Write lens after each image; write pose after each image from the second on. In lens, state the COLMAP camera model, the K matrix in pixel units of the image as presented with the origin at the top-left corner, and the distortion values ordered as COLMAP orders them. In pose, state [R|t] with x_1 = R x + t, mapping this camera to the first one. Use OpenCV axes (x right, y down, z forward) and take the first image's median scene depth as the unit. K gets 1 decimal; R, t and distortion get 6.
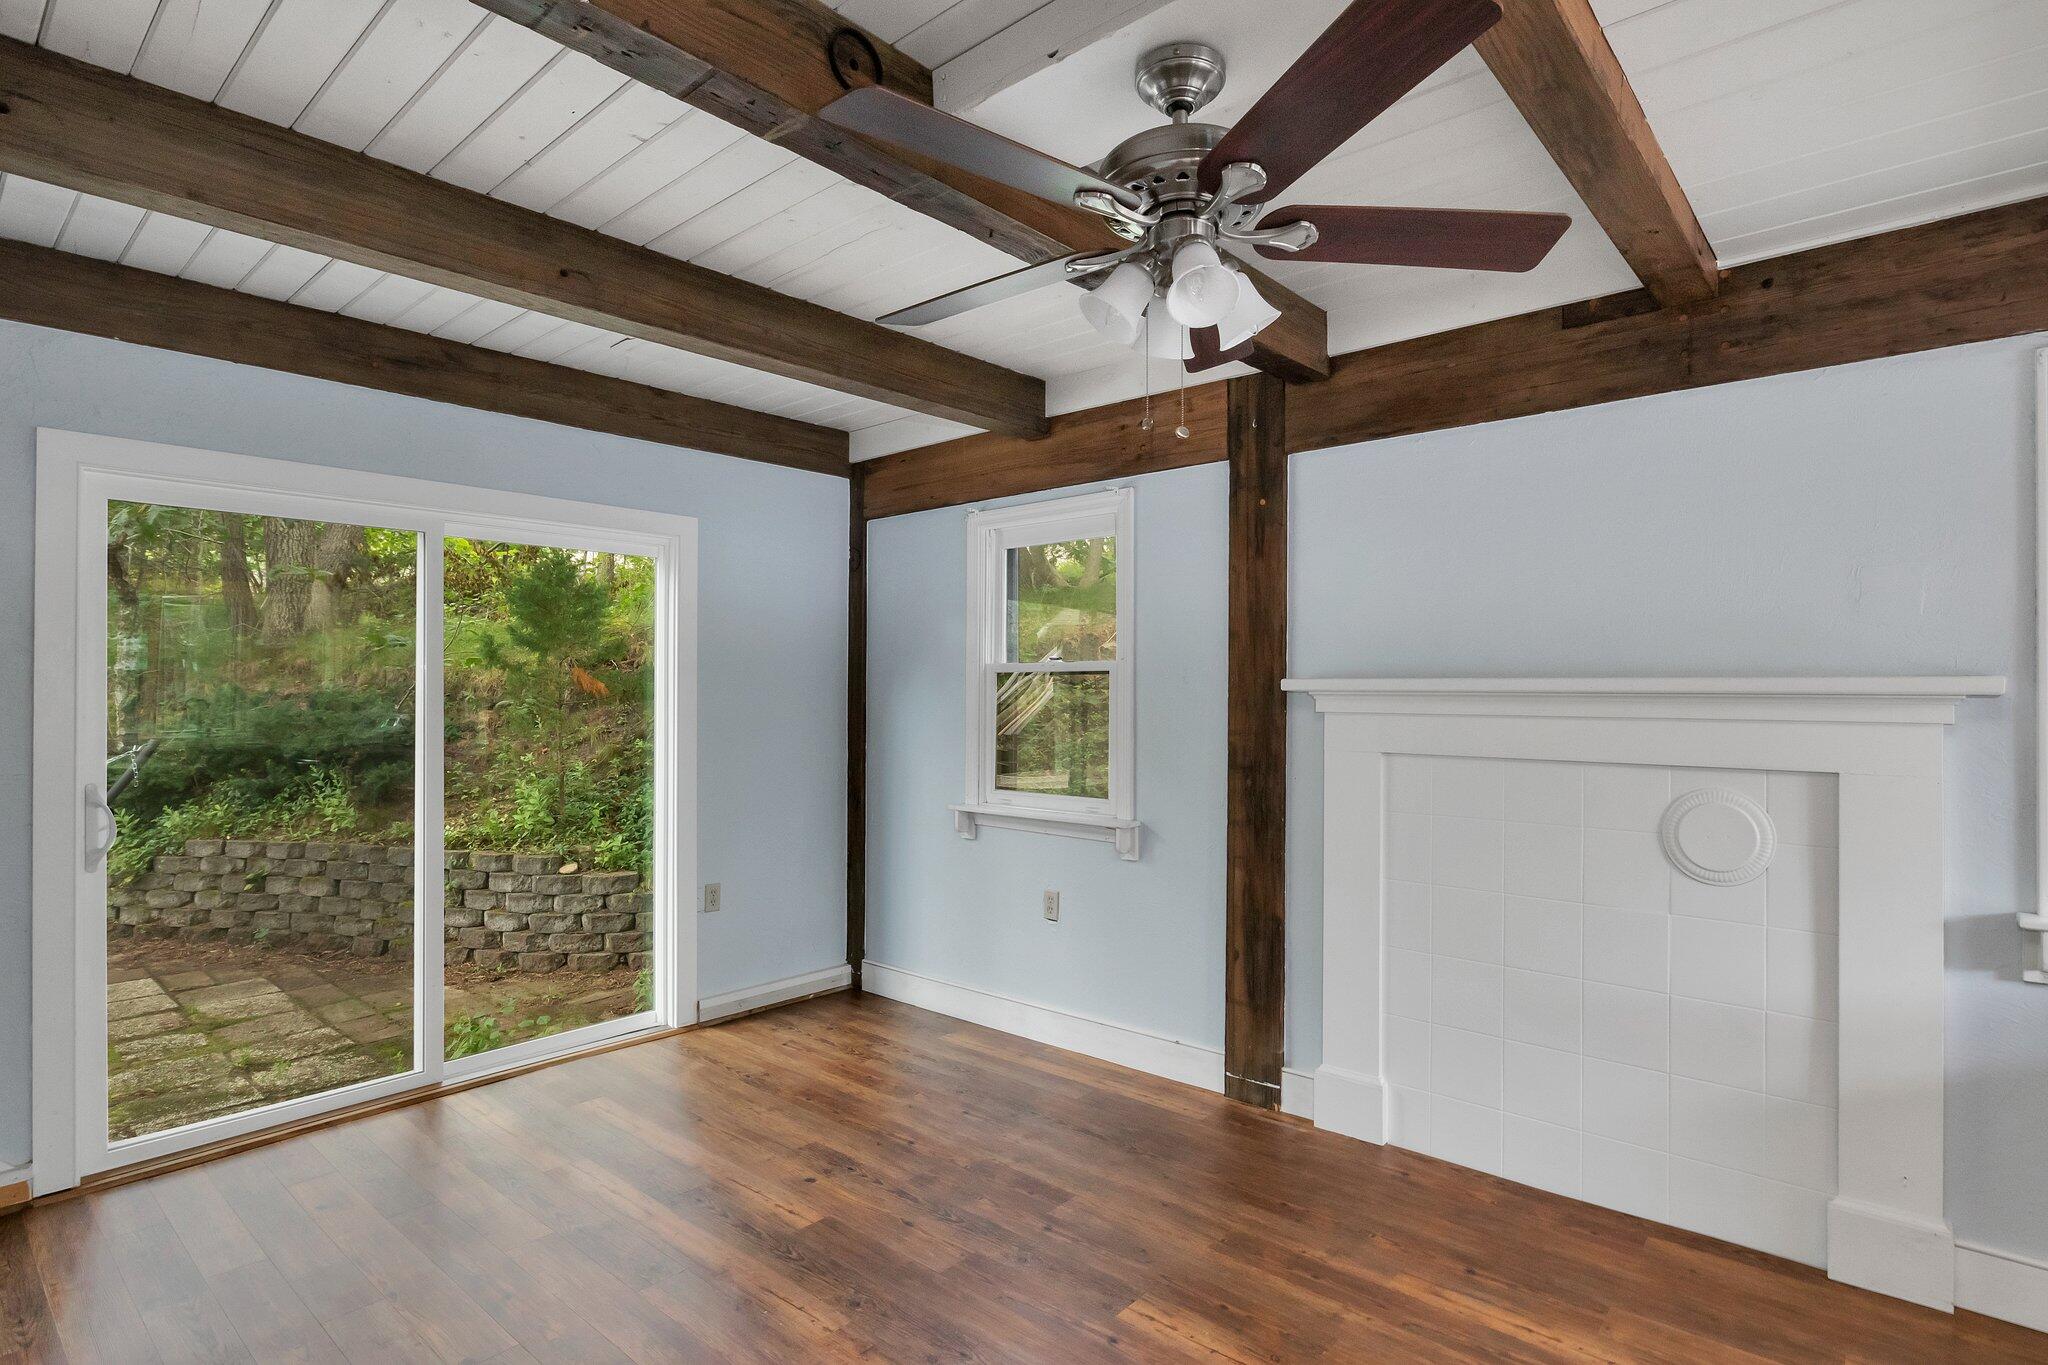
lens RADIAL K [[1031.0, 0, 1036.4], [0, 1031.0, 682.6], [0, 0, 1]] dist [-0.002455, -0.002977]
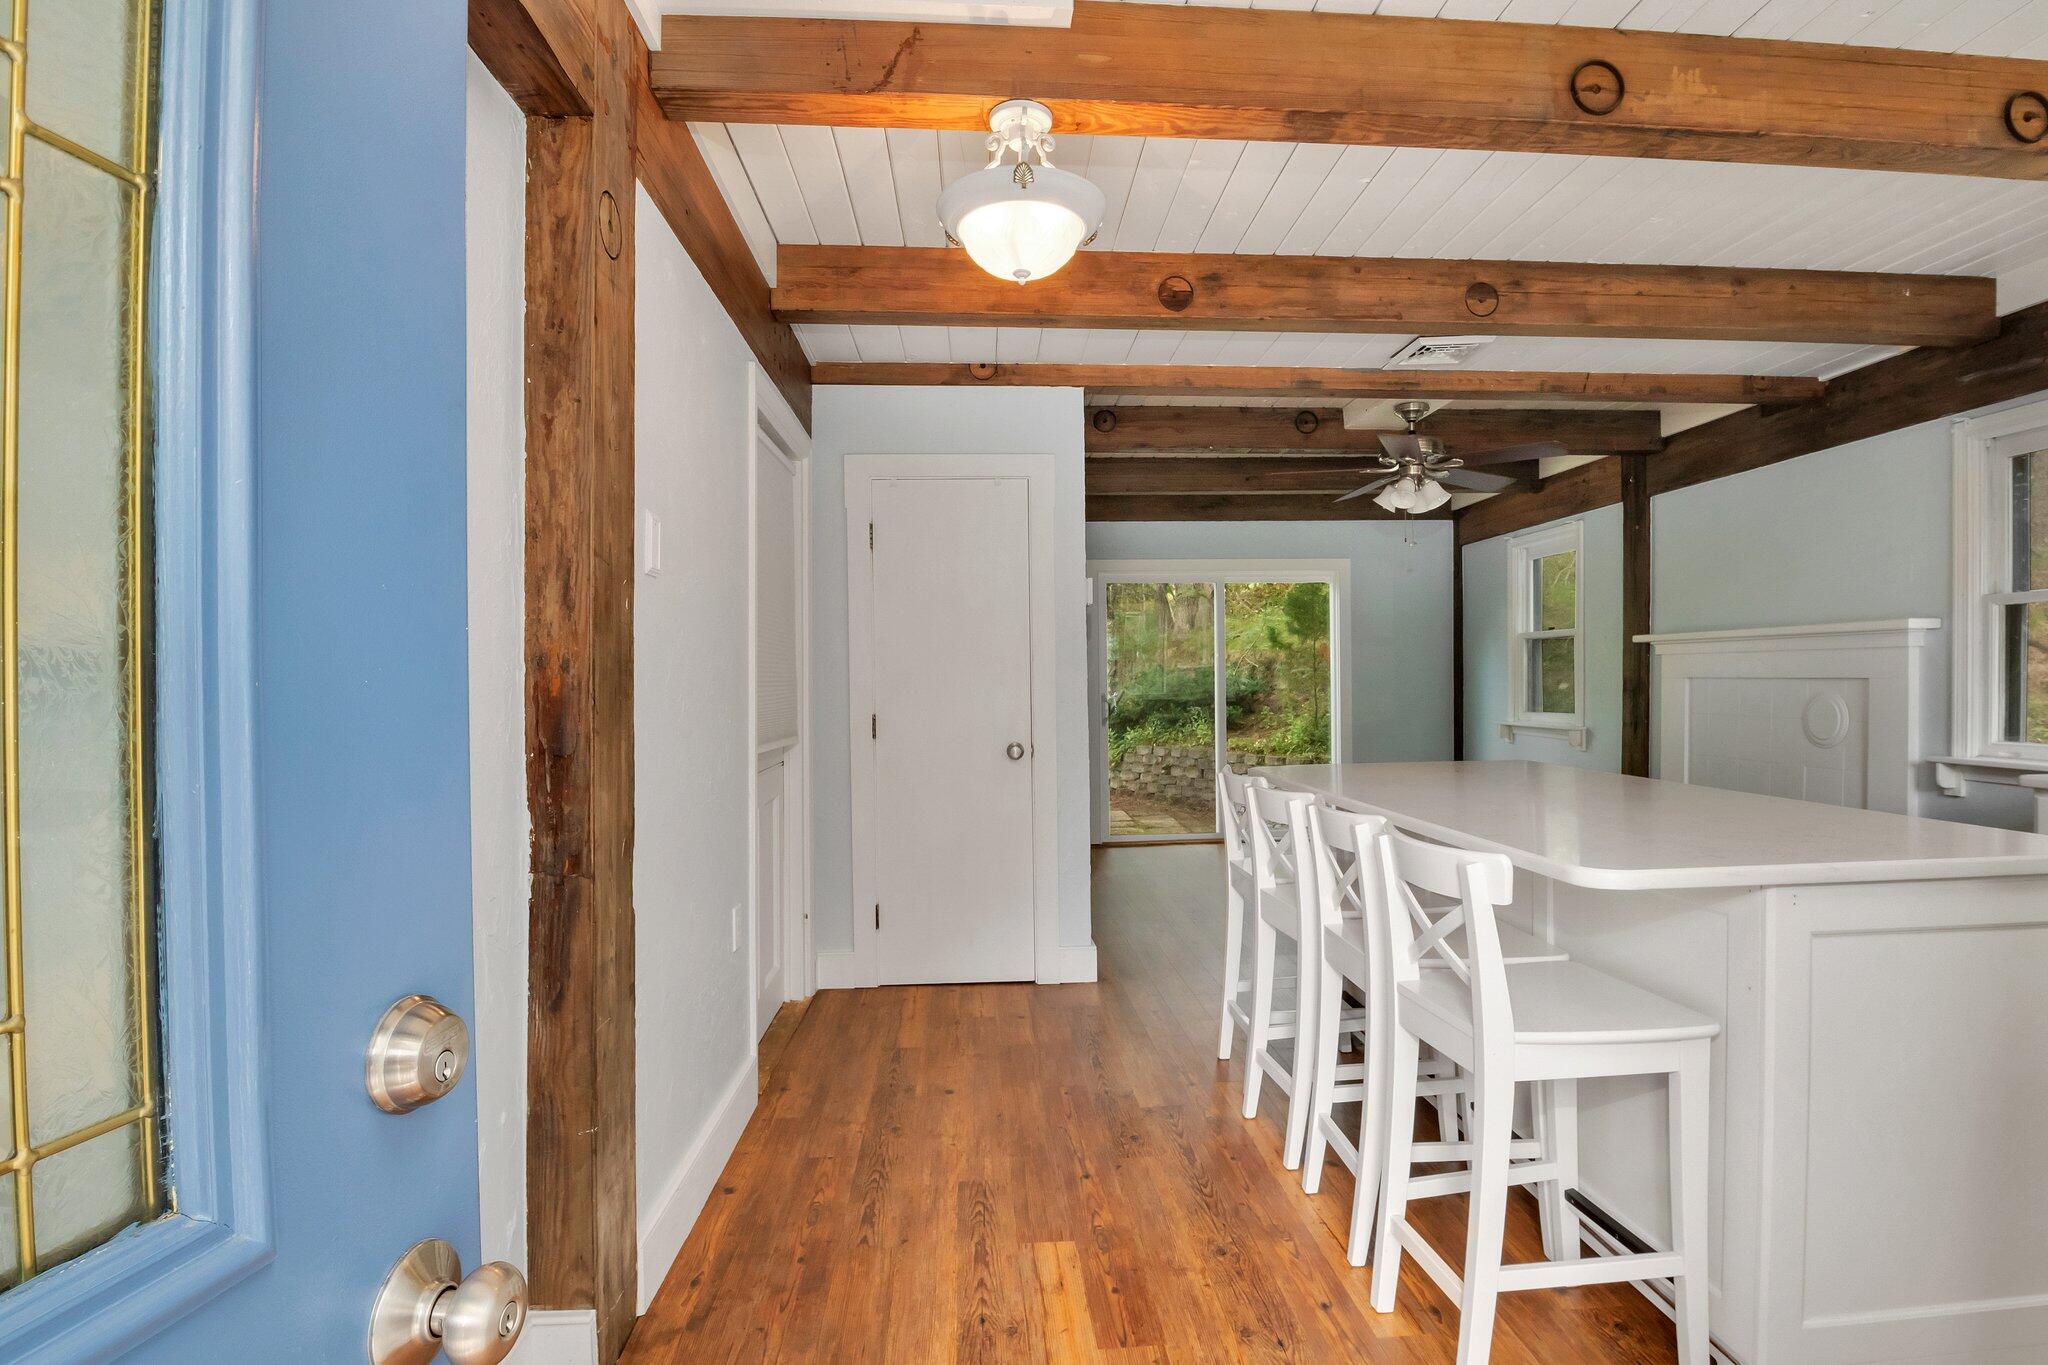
lens RADIAL K [[1035.3, 0, 1051.6], [0, 1035.3, 699.3], [0, 0, 1]] dist [-0.024765, -0.000862]
pose [[0.710984, 0.005395, -0.703188, 0.420889], [0.015690, 0.999600, 0.023533, 0.026137], [0.703034, -0.027764, 0.710615, -0.484047]]
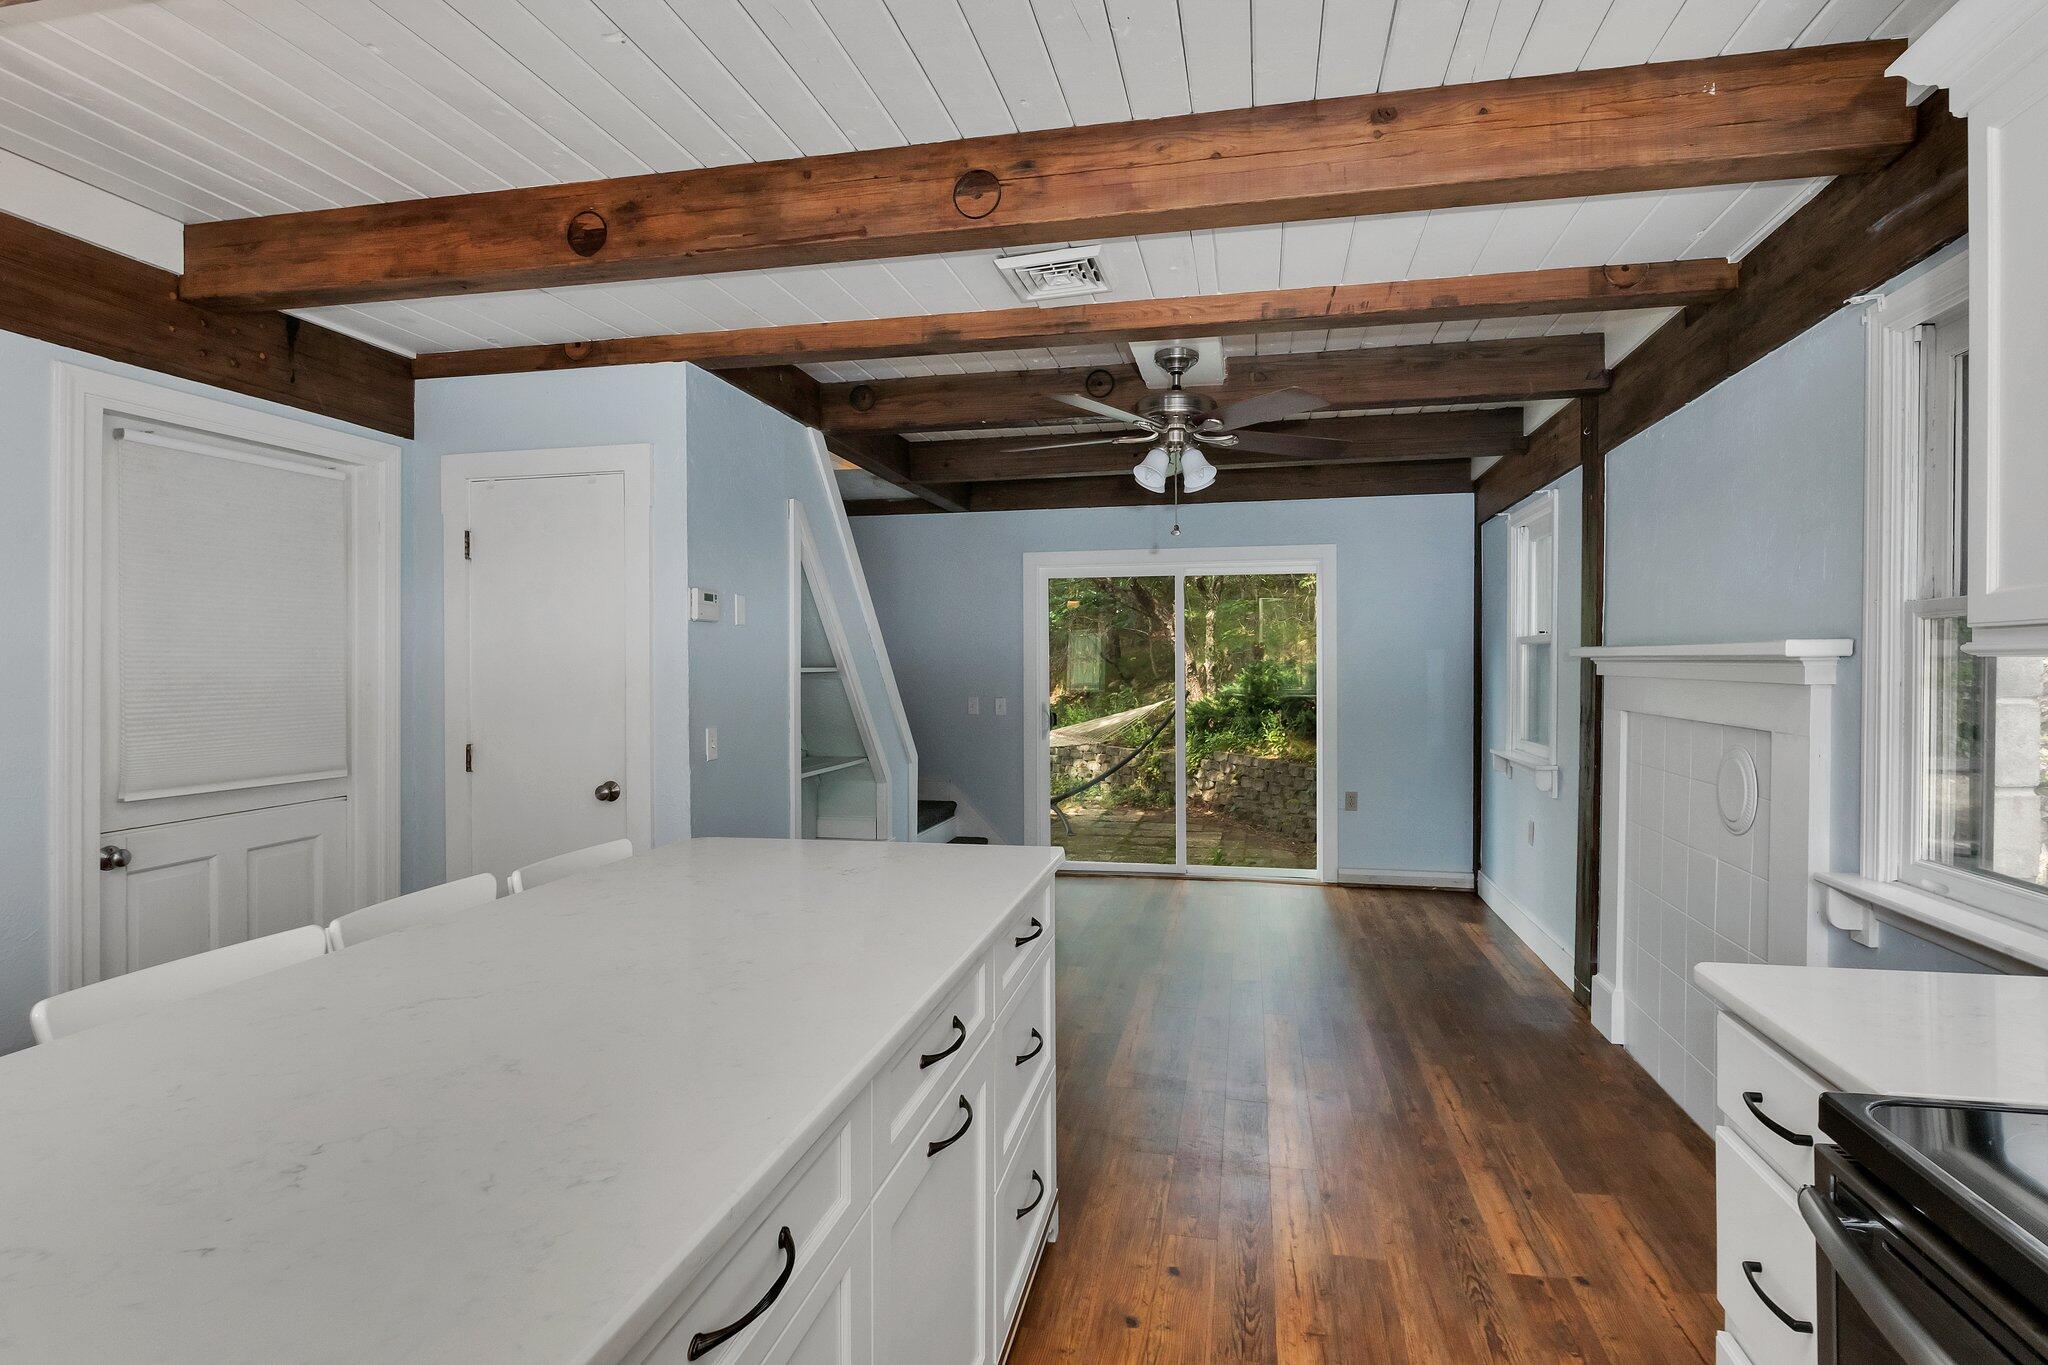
lens RADIAL K [[1025.9, 0, 1048.2], [0, 1025.9, 675.1], [0, 0, 1]] dist [-0.005388, -0.000249]
pose [[0.494762, 0.008238, -0.868990, 0.555262], [0.008492, 0.999861, 0.014314, 0.003287], [0.868987, -0.014461, 0.494623, -0.071304]]
